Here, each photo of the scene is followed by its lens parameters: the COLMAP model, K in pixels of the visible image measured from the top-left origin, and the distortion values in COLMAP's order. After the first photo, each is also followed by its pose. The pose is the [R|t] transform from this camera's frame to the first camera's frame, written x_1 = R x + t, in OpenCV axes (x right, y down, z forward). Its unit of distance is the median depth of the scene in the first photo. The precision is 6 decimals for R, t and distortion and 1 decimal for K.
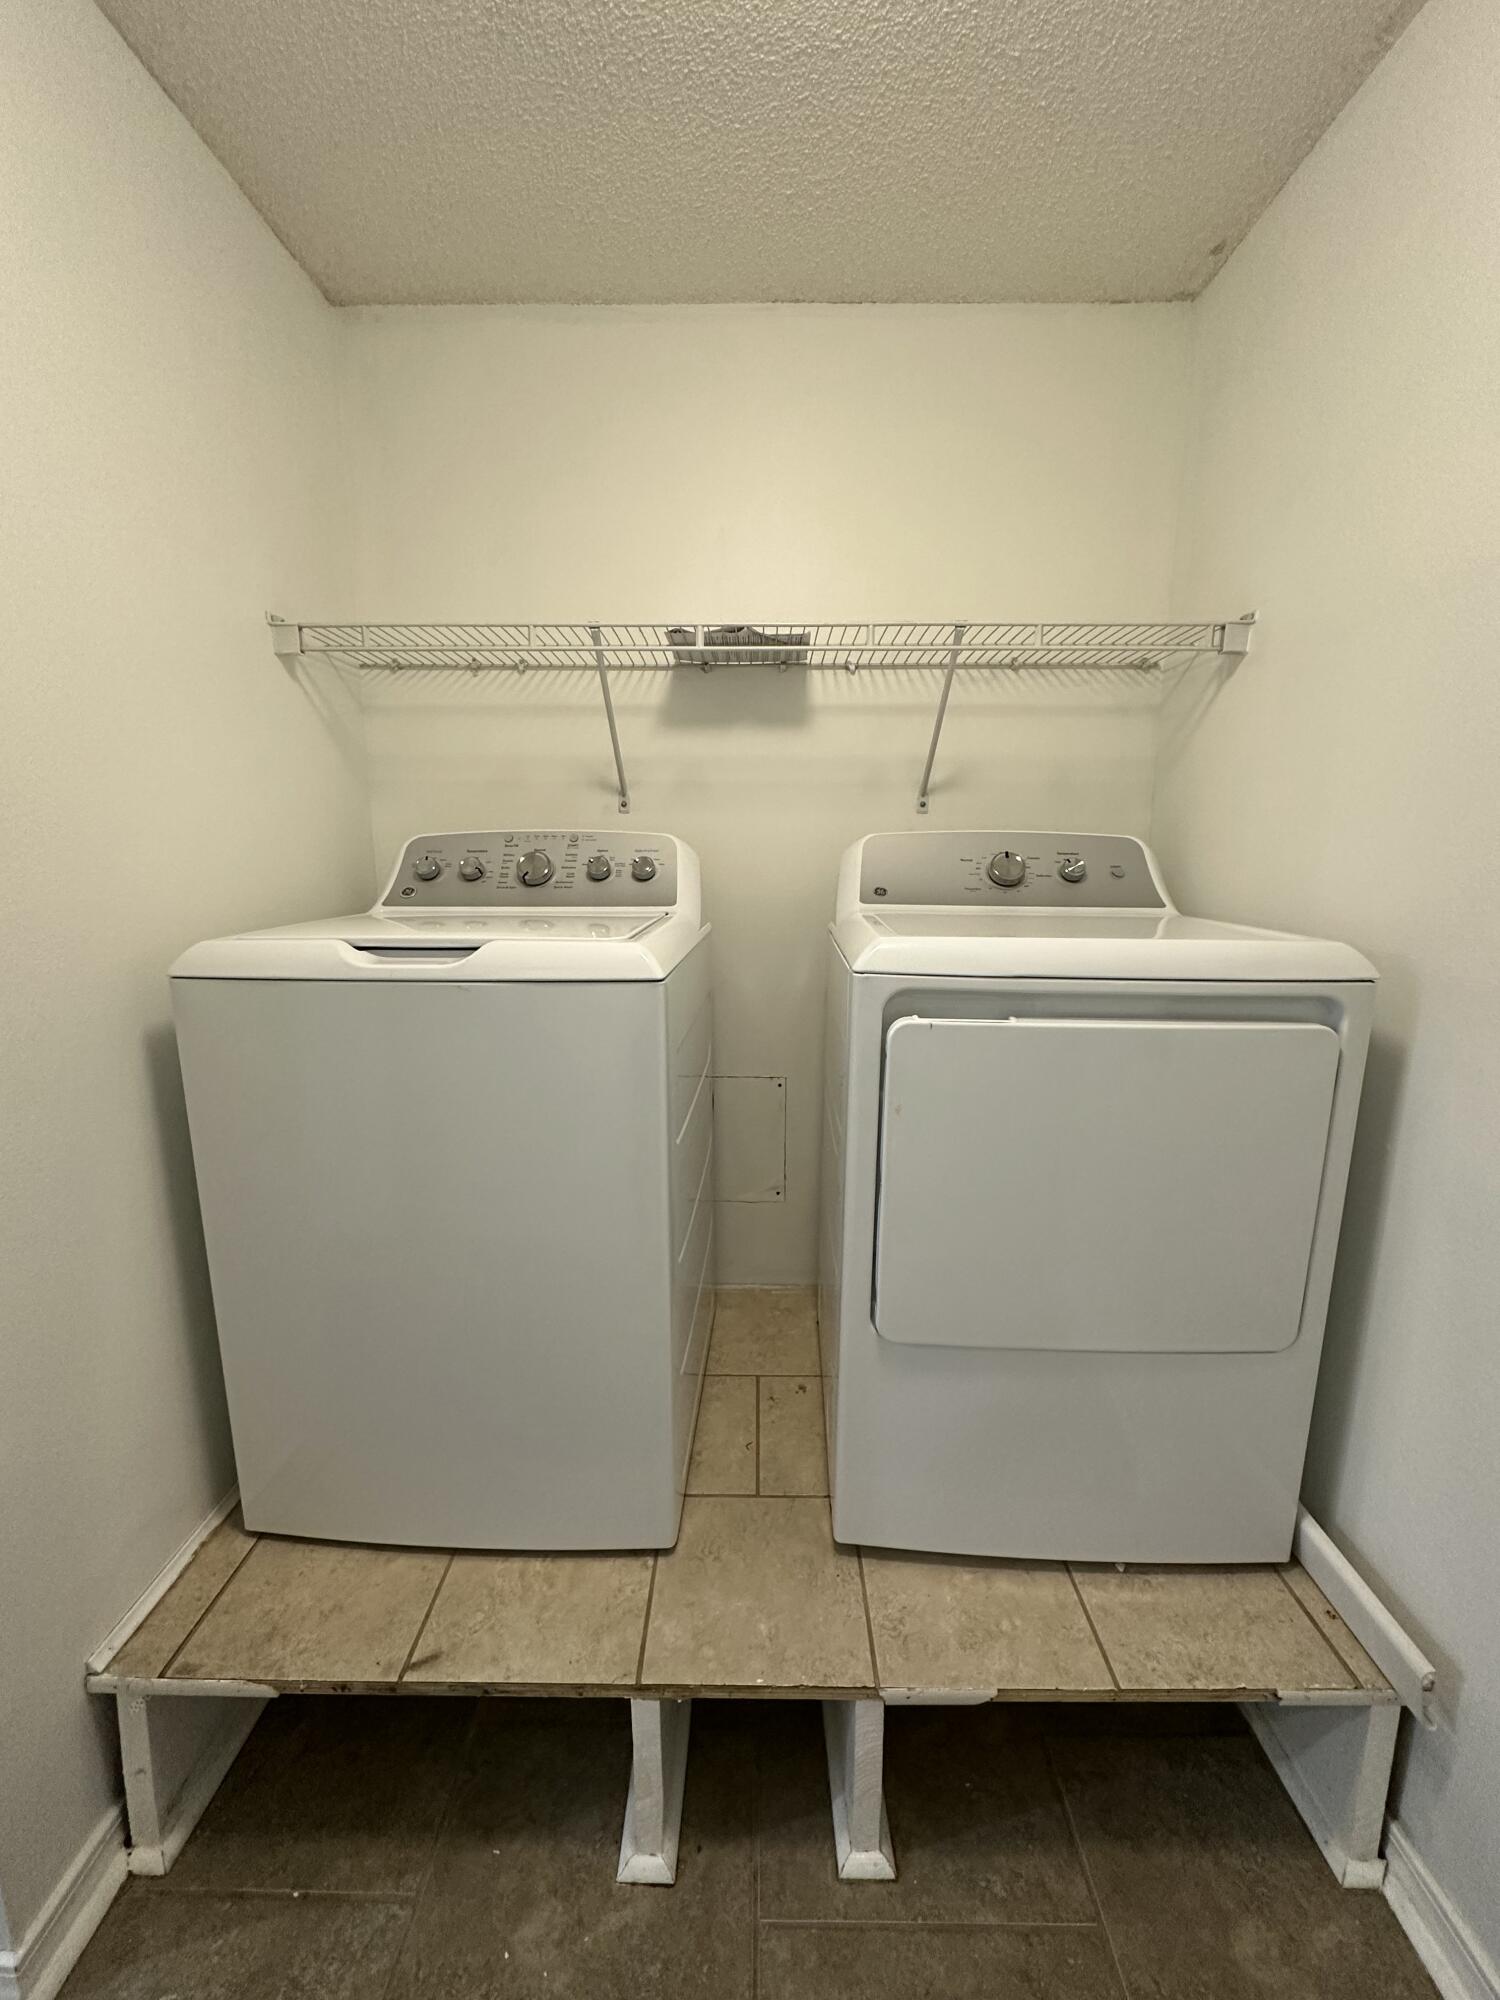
lens RADIAL K [[803.7, 0, 750.9], [0, 803.7, 998.4], [0, 0, 1]] dist [-0.003267, 0.000899]
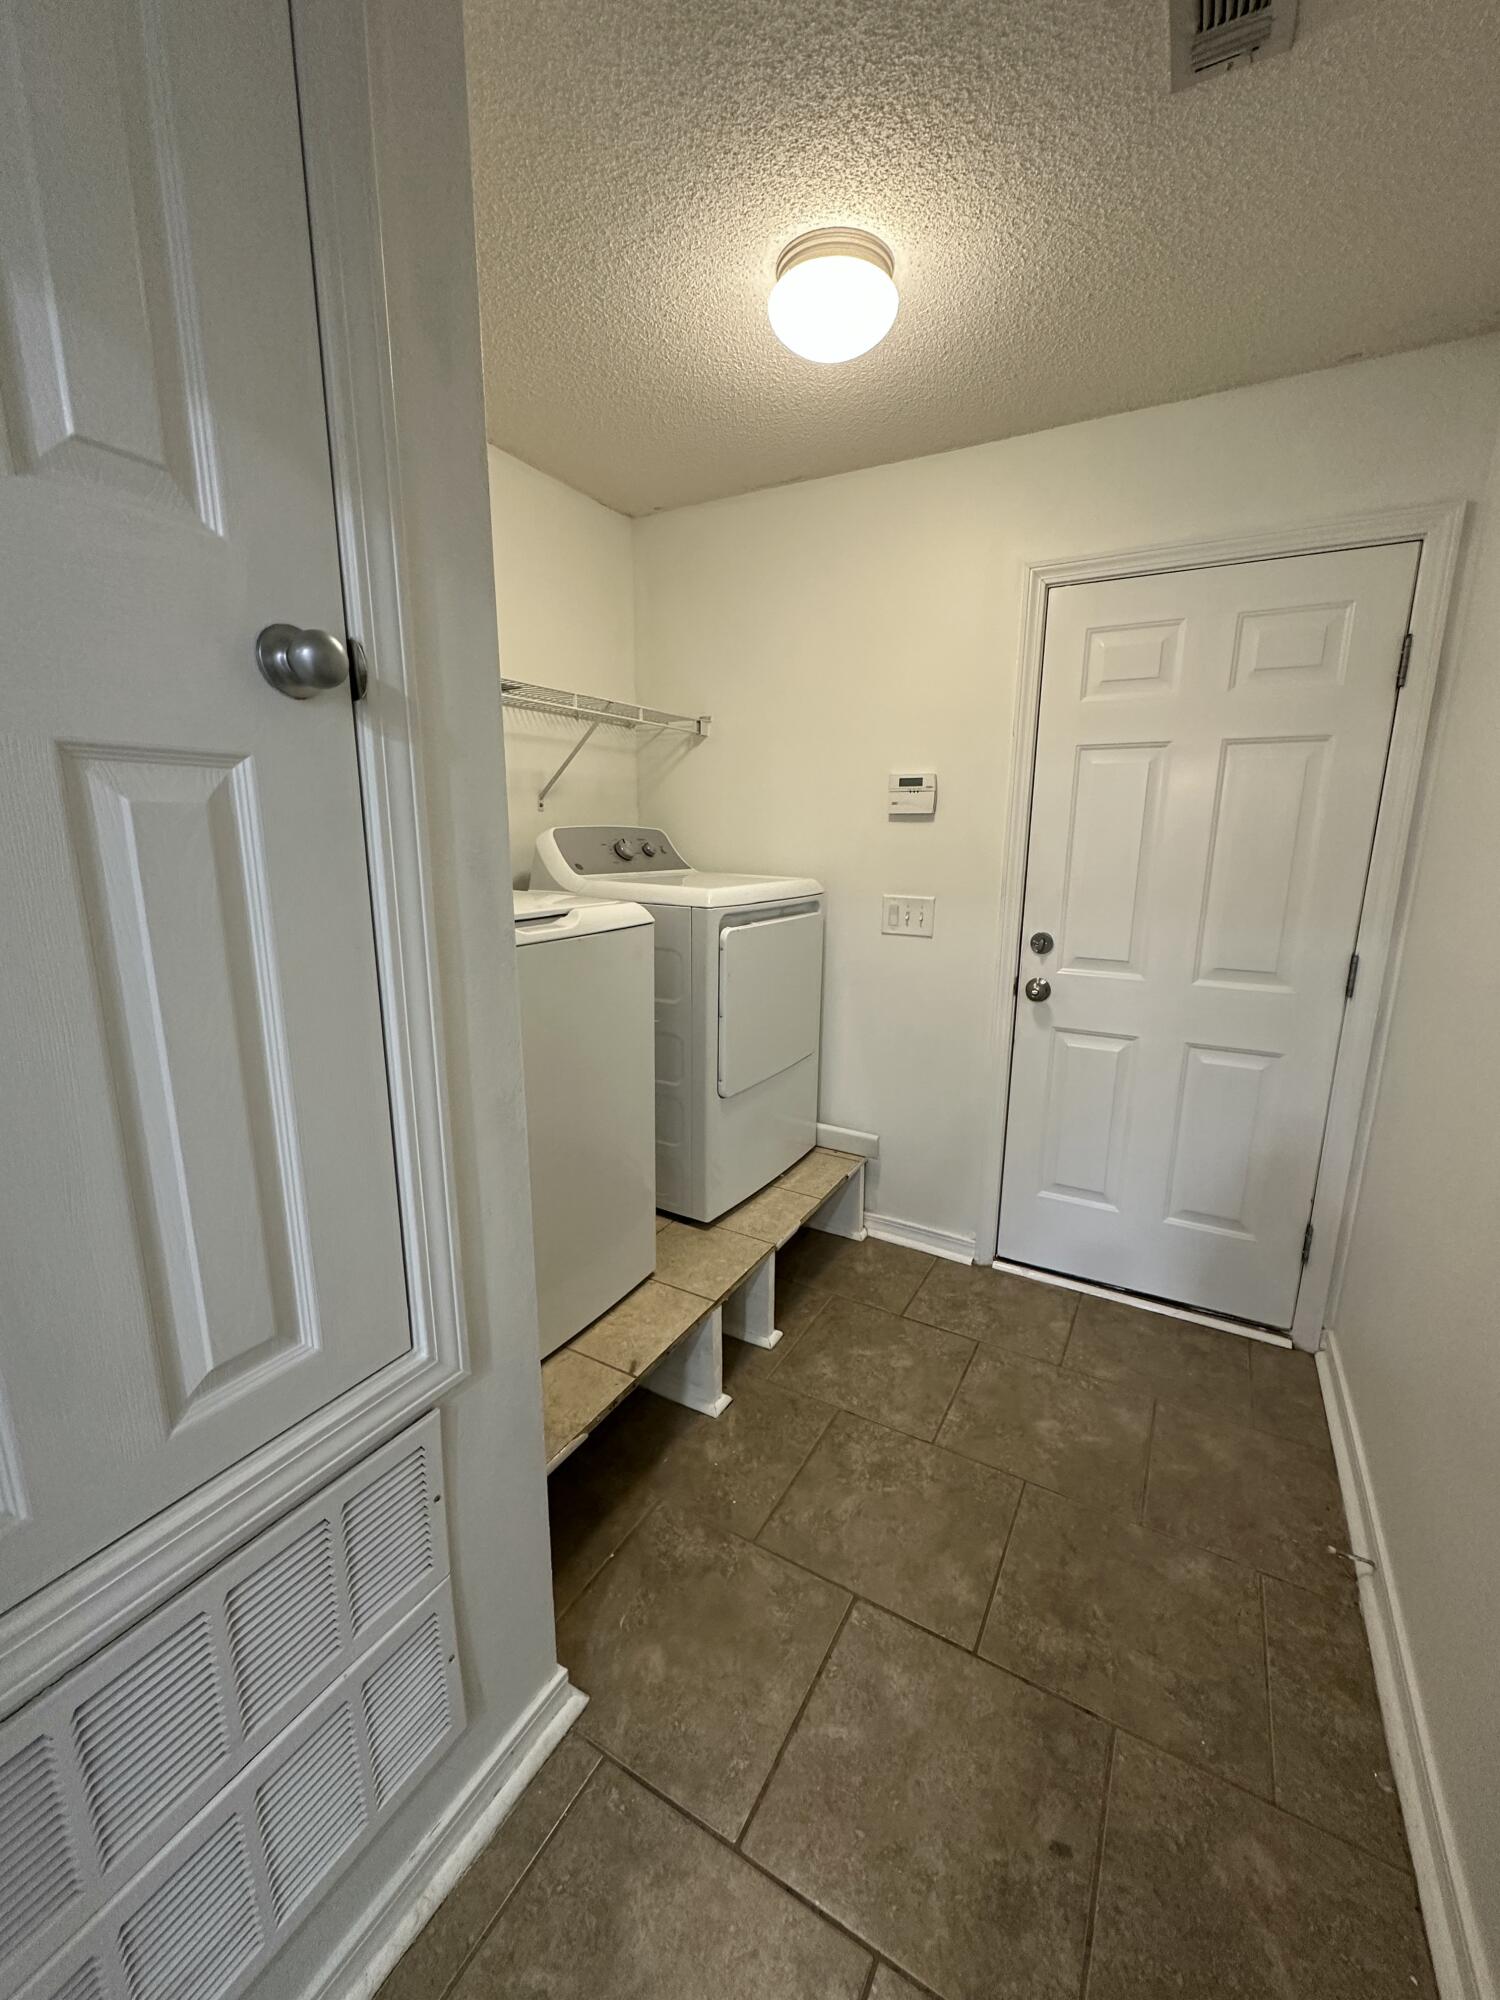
lens RADIAL K [[803.7, 0, 750.9], [0, 803.7, 998.4], [0, 0, 1]] dist [-0.003267, 0.000899]
pose [[0.476955, -0.183911, 0.859471, -1.375291], [0.144641, 0.980955, 0.129639, -0.050474], [-0.866944, 0.062482, 0.494473, -0.025441]]
